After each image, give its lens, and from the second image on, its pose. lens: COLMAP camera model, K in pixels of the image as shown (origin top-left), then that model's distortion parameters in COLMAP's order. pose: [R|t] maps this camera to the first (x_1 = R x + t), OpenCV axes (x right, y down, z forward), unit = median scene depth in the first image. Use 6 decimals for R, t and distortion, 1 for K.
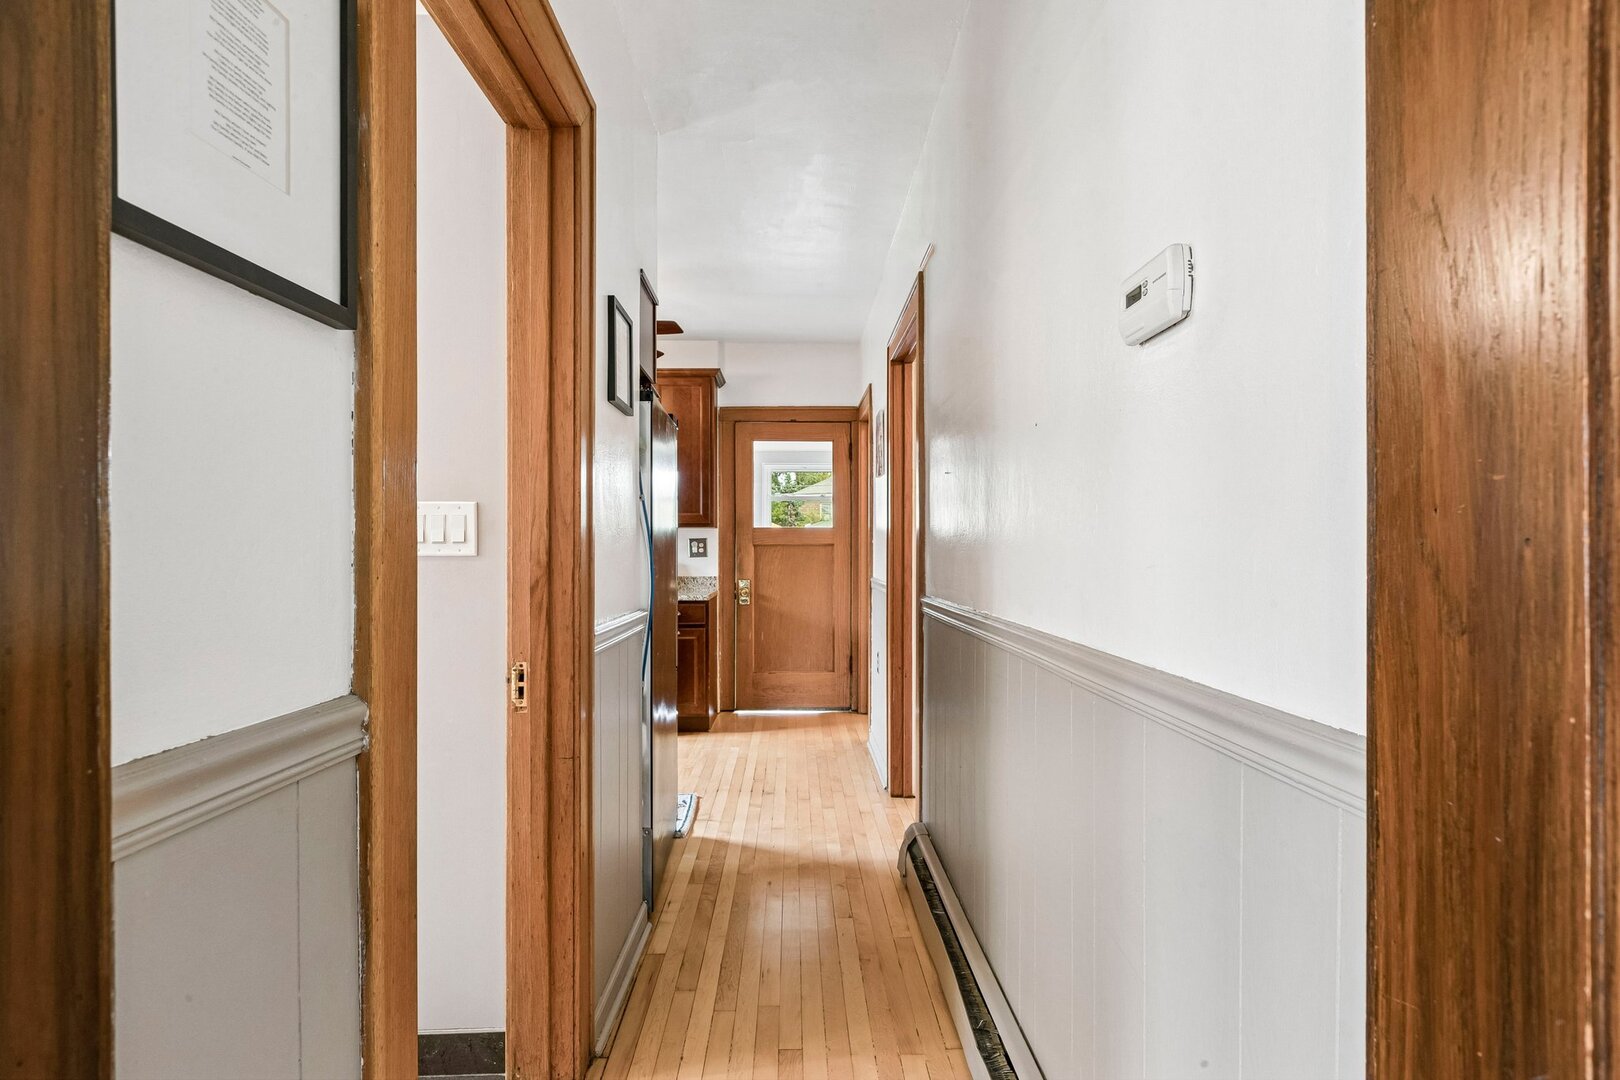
lens RADIAL K [[784.2, 0, 814.5], [0, 784.2, 546.3], [0, 0, 1]] dist [-0.003569, 0.001685]
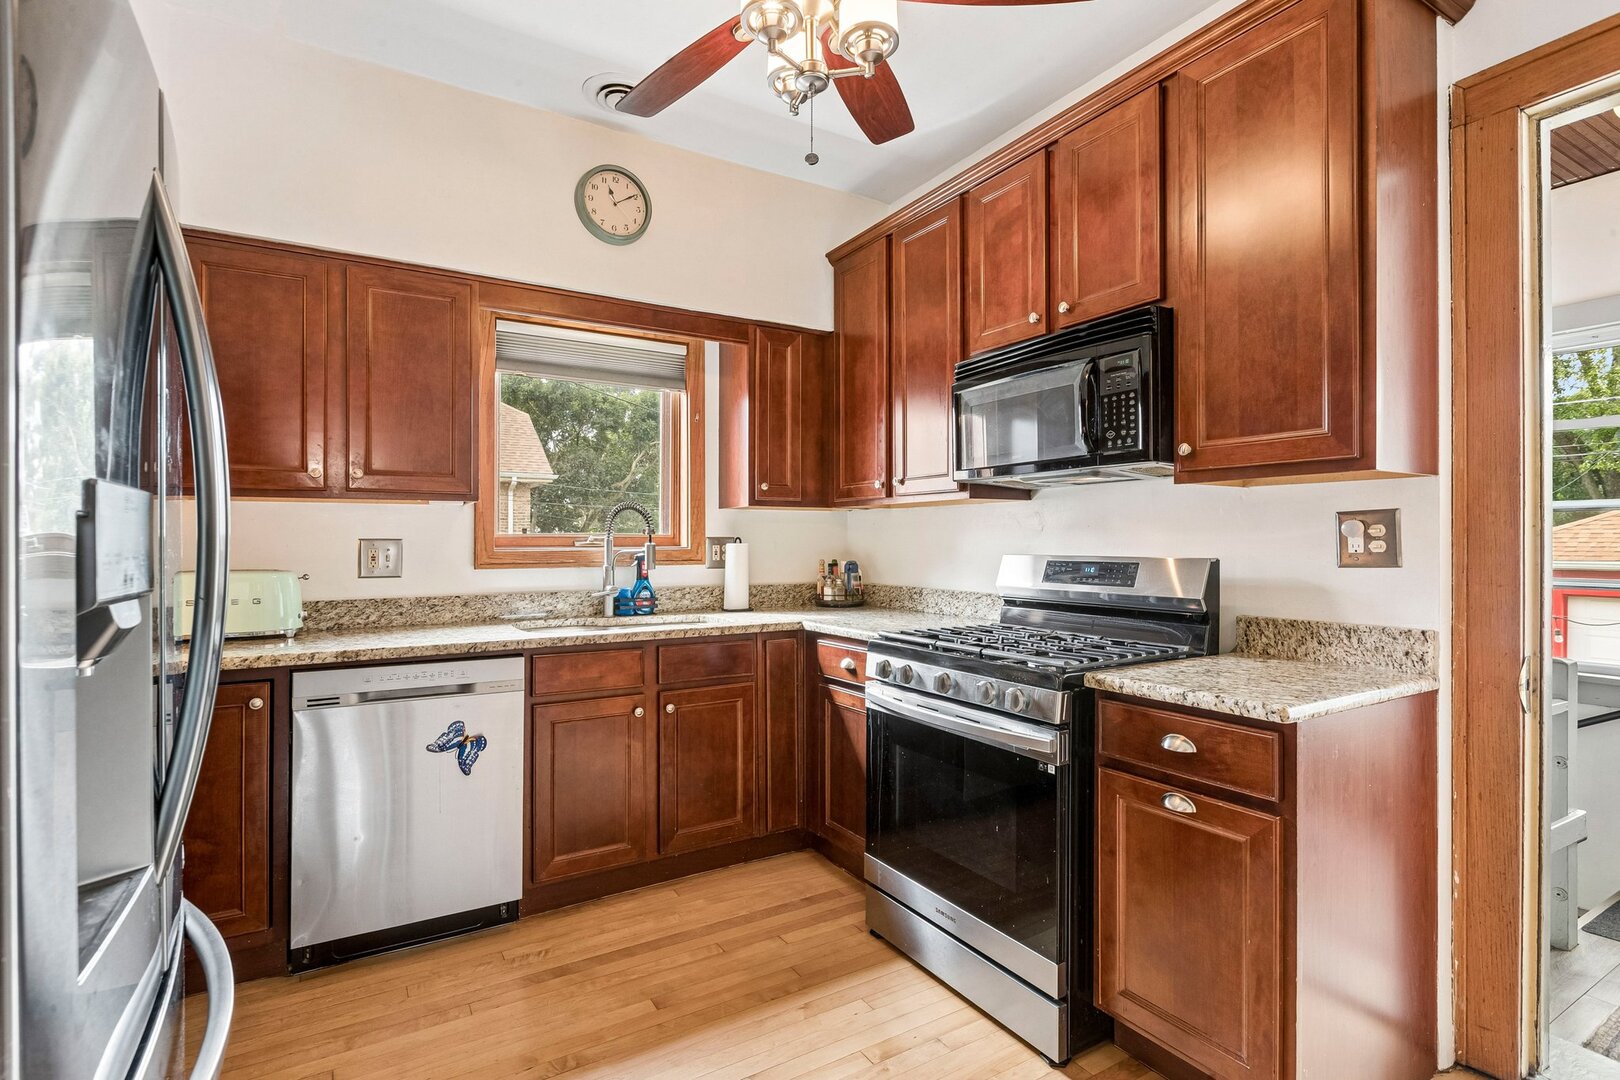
lens RADIAL K [[784.2, 0, 813.2], [0, 784.2, 540.2], [0, 0, 1]] dist [-0.003569, 0.001685]
pose [[0.495951, -0.005765, -0.868332, 0.023062], [0.002457, 0.999983, -0.005236, 0.003530], [0.868347, 0.000463, 0.495957, 0.631635]]
